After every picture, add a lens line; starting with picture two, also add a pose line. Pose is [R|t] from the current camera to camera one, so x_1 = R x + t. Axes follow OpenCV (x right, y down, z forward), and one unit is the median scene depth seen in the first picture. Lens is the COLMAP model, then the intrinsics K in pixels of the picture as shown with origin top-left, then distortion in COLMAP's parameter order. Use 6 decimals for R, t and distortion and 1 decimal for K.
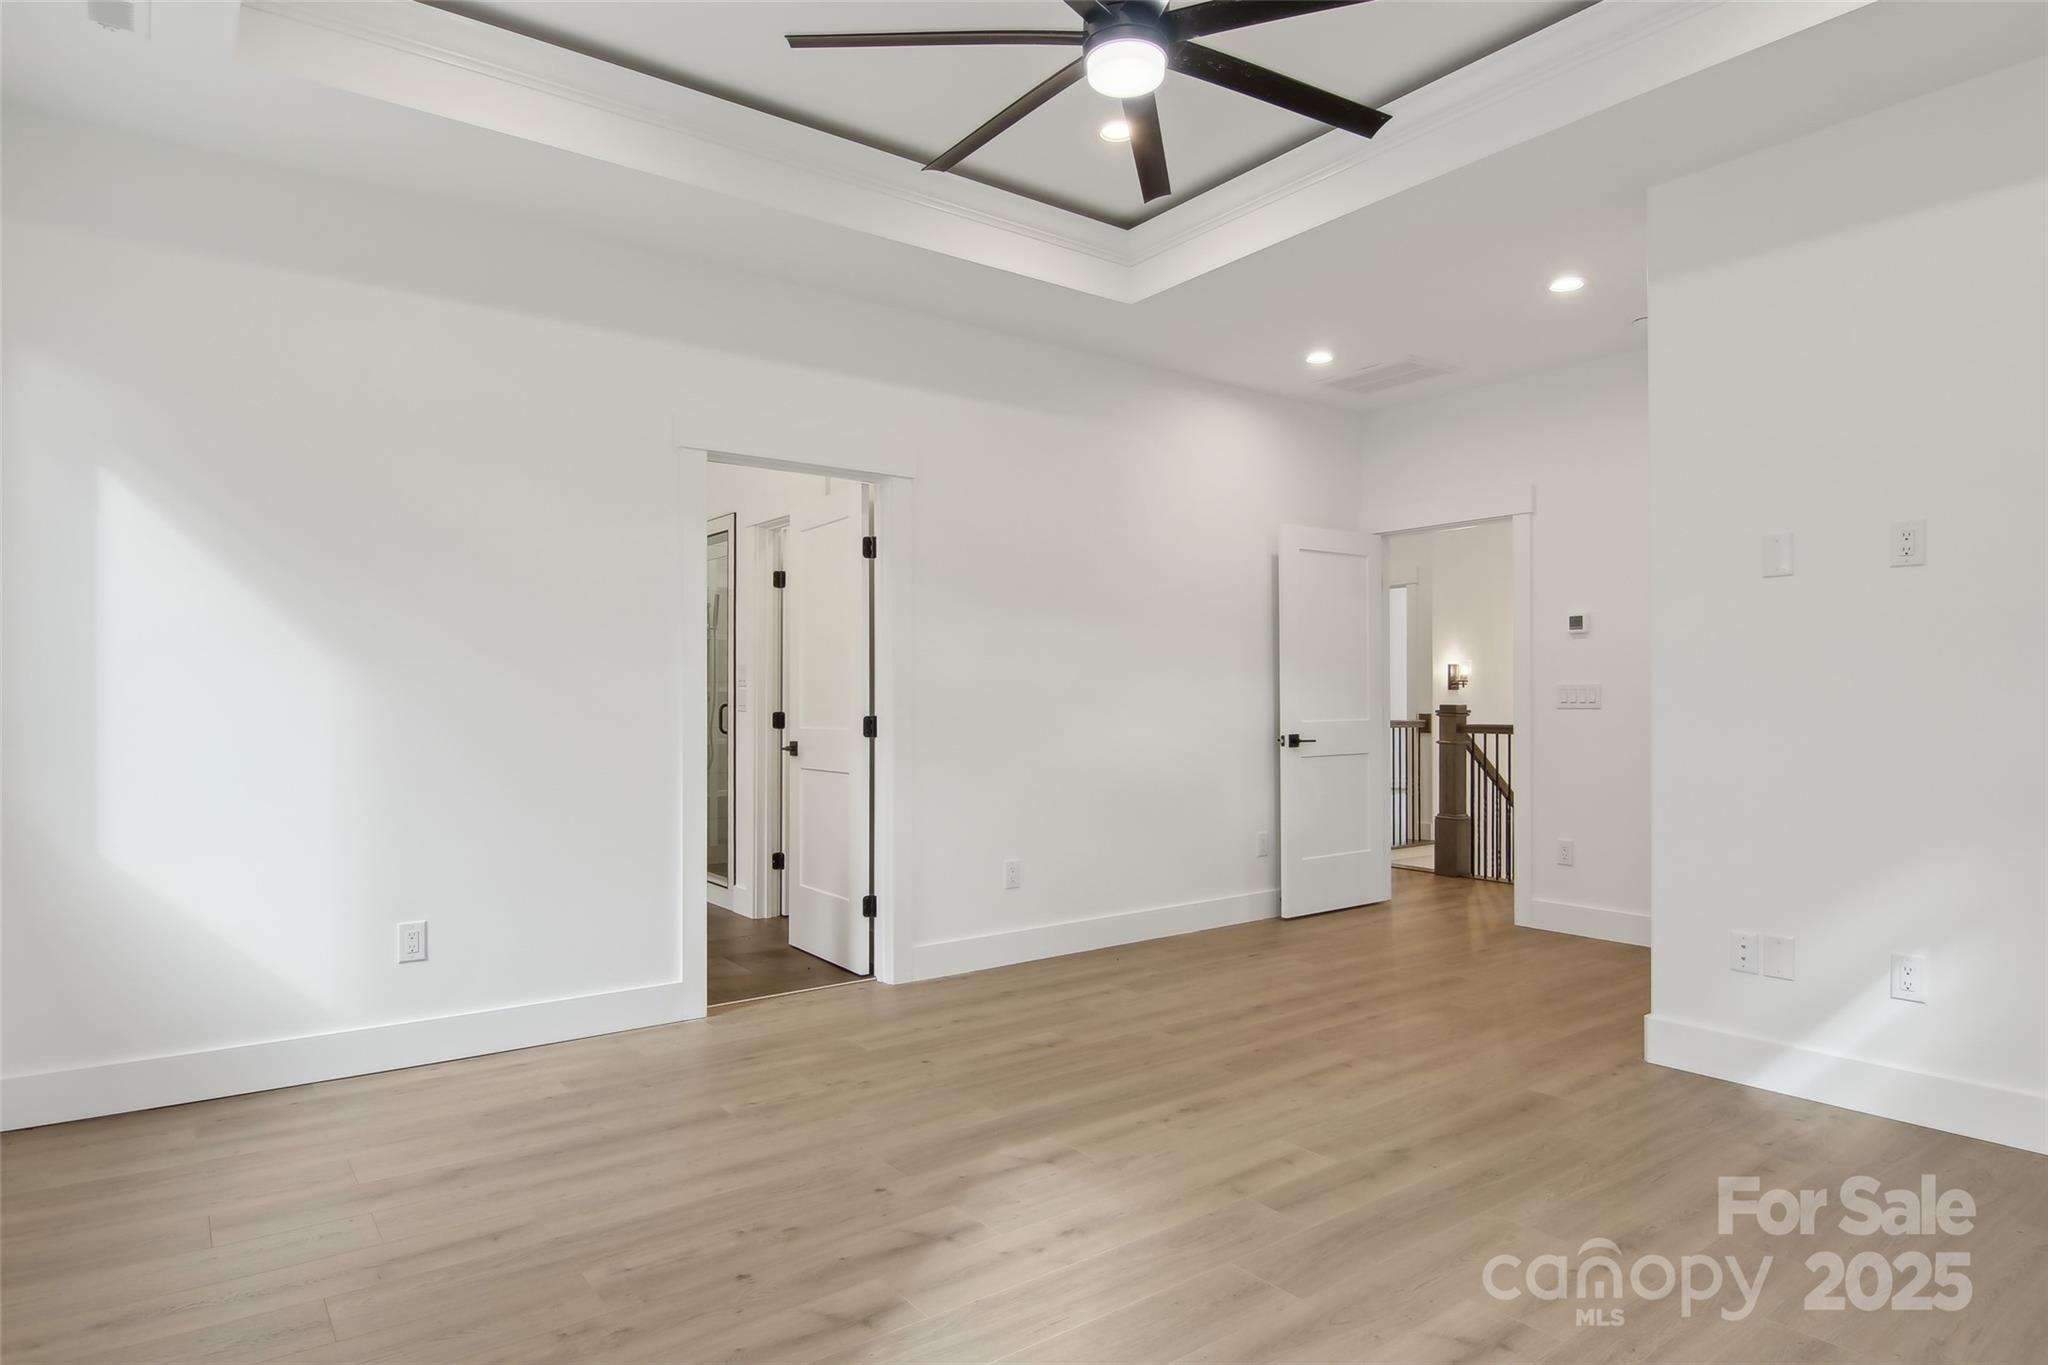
lens RADIAL K [[1145.2, 0, 1027.1], [0, 1145.2, 712.9], [0, 0, 1]] dist [-0.007557, -0.001677]
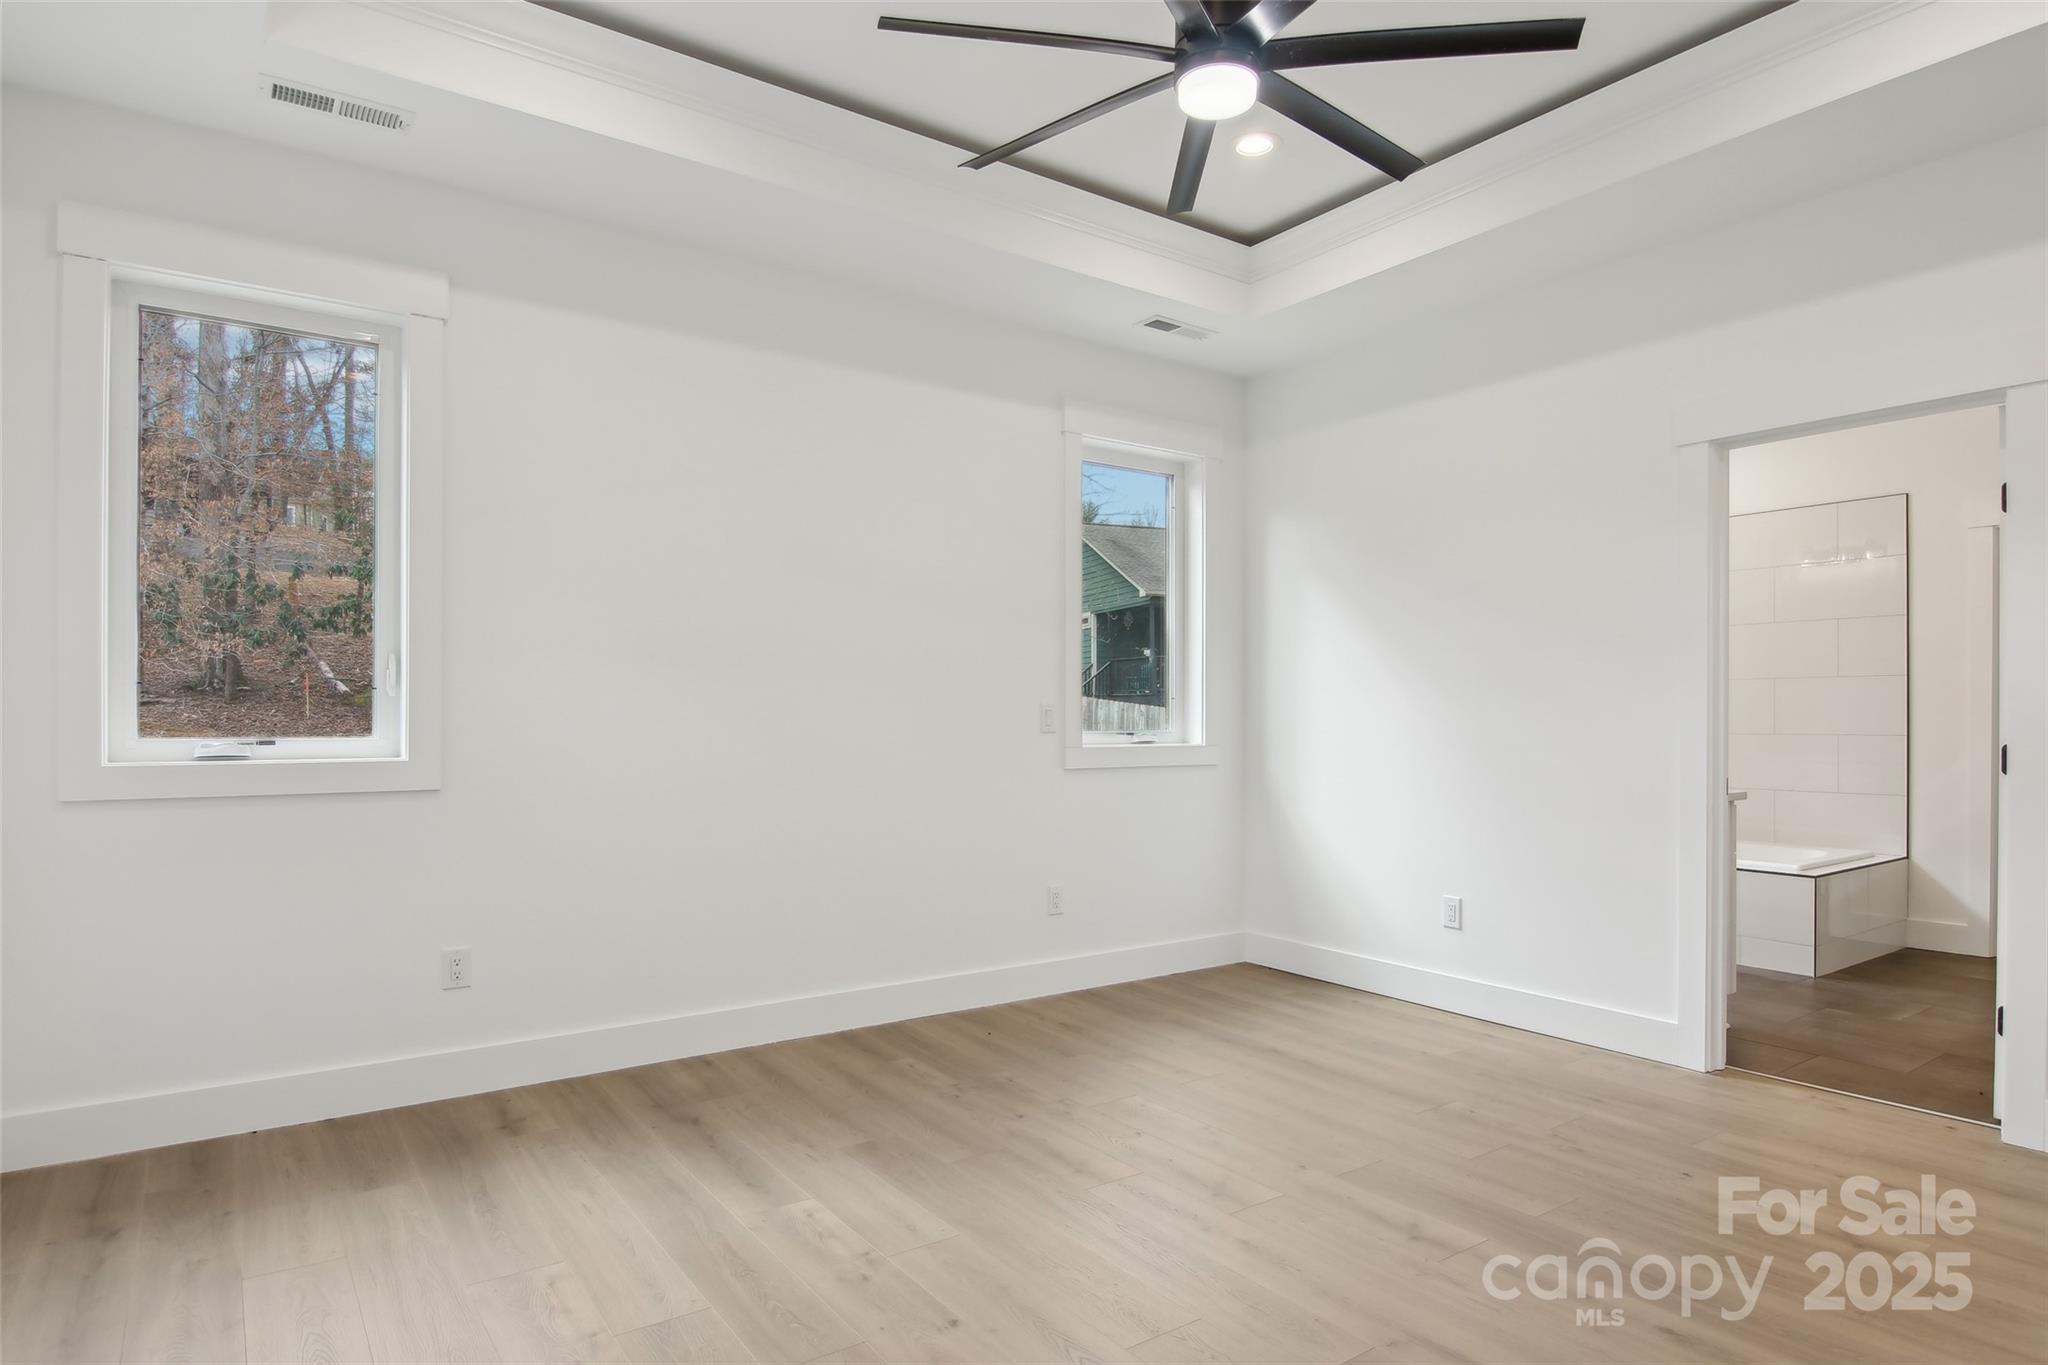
lens RADIAL K [[1145.2, 0, 1027.1], [0, 1145.2, 712.9], [0, 0, 1]] dist [-0.007557, -0.001677]
pose [[-0.023178, -0.001874, -0.999730, 0.769577], [-0.010971, 0.999939, -0.001620, -0.011225], [0.999671, 0.010931, -0.023197, 0.596533]]
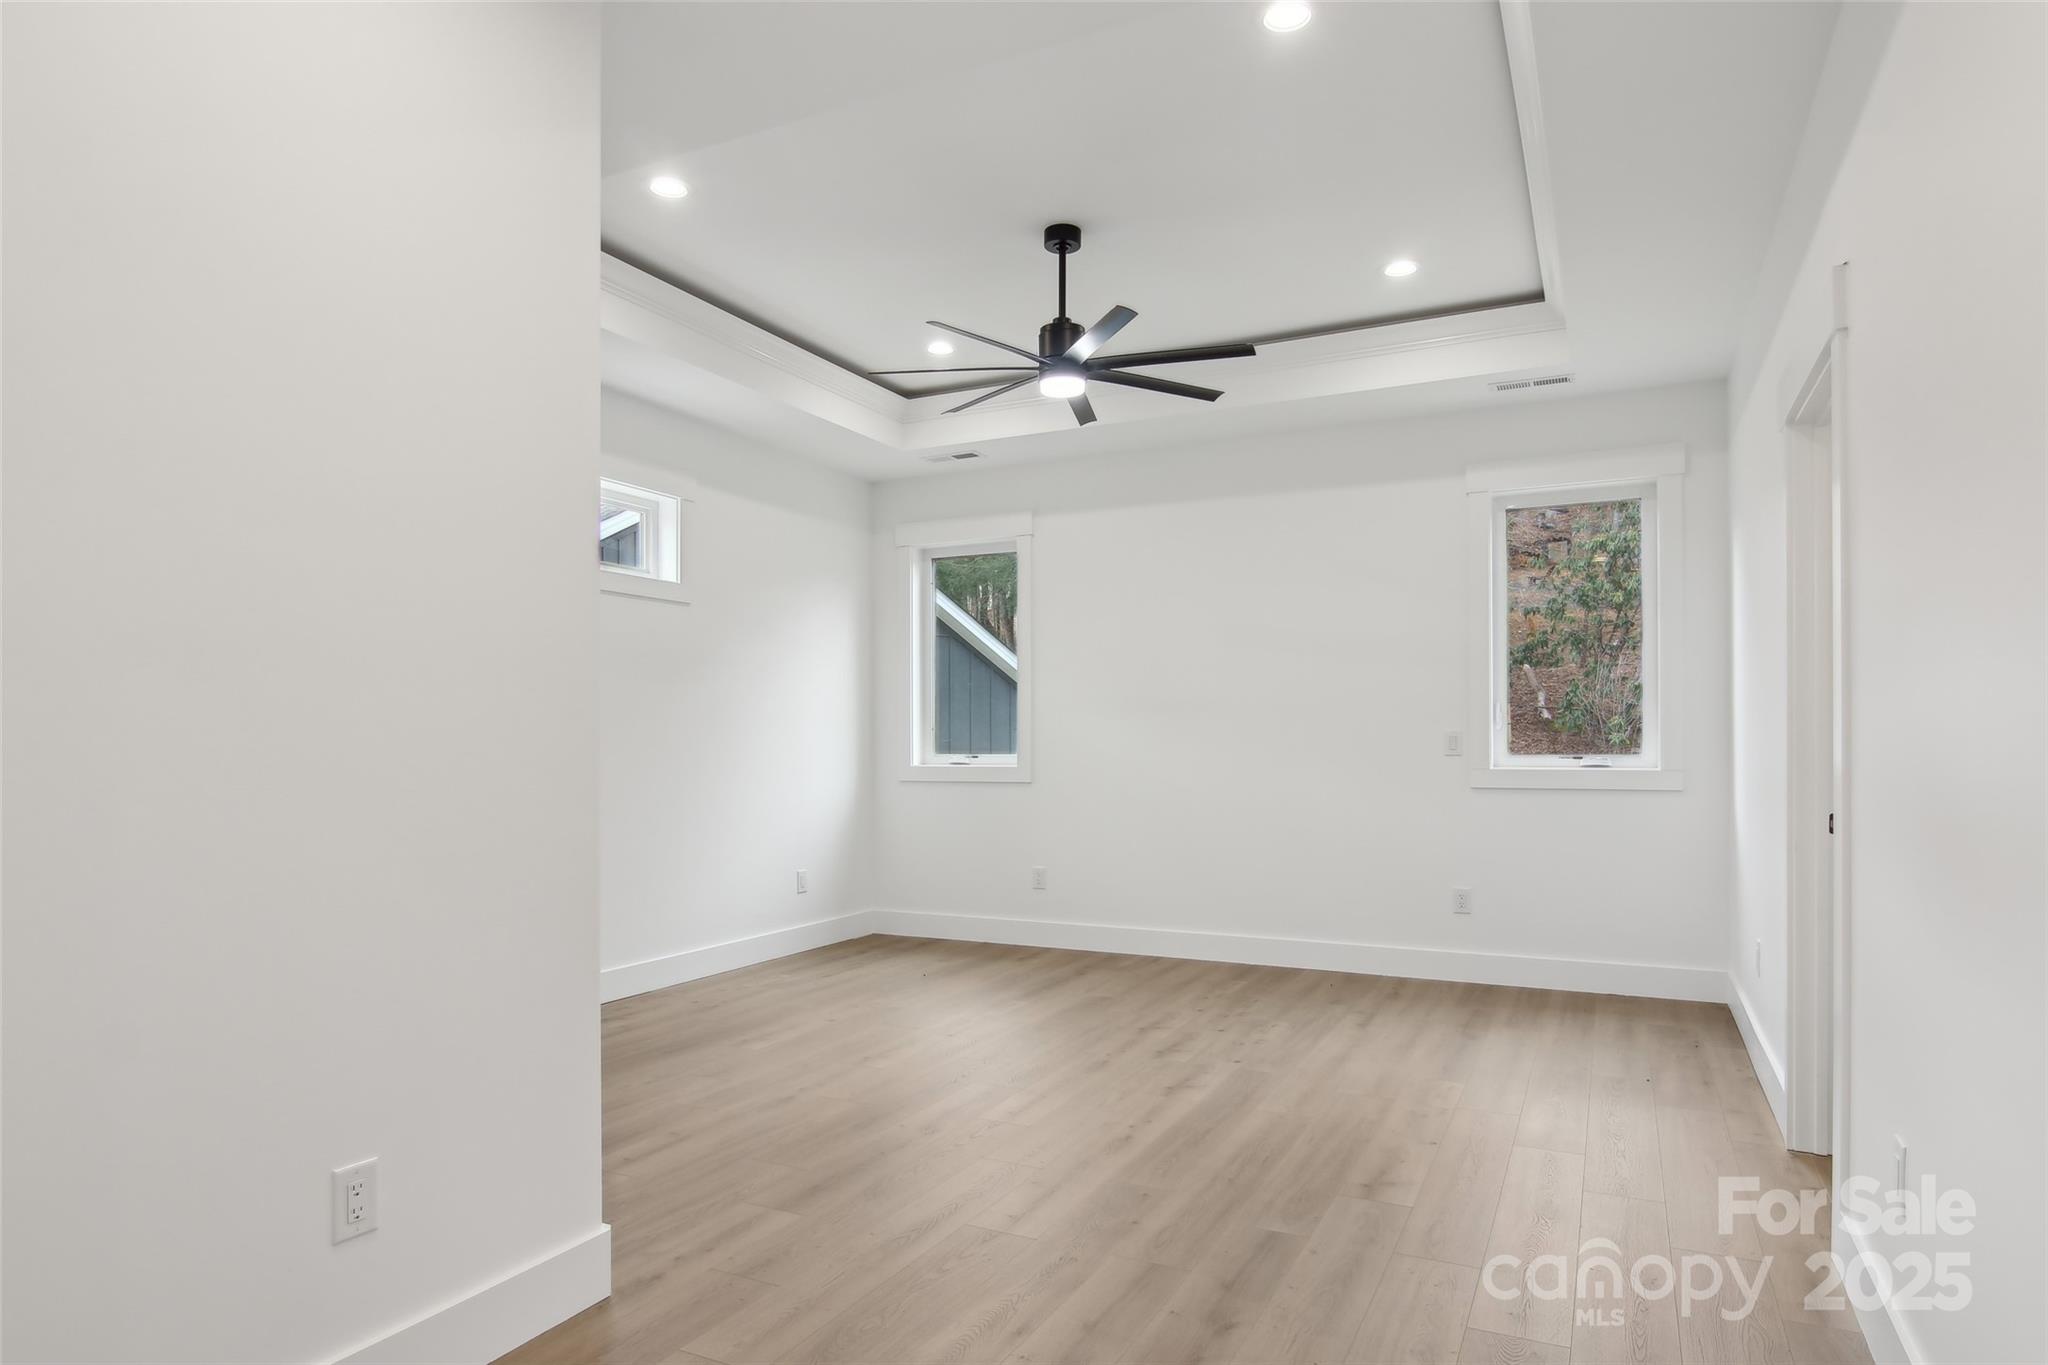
lens RADIAL K [[1173.5, 0, 1024.9], [0, 1173.5, 743.4], [0, 0, 1]] dist [-0.007501, -0.001098]
pose [[-0.895048, 0.006303, -0.445924, 0.659762], [0.001863, 0.999944, 0.010394, -0.025331], [0.445965, 0.008473, -0.895010, 1.805593]]
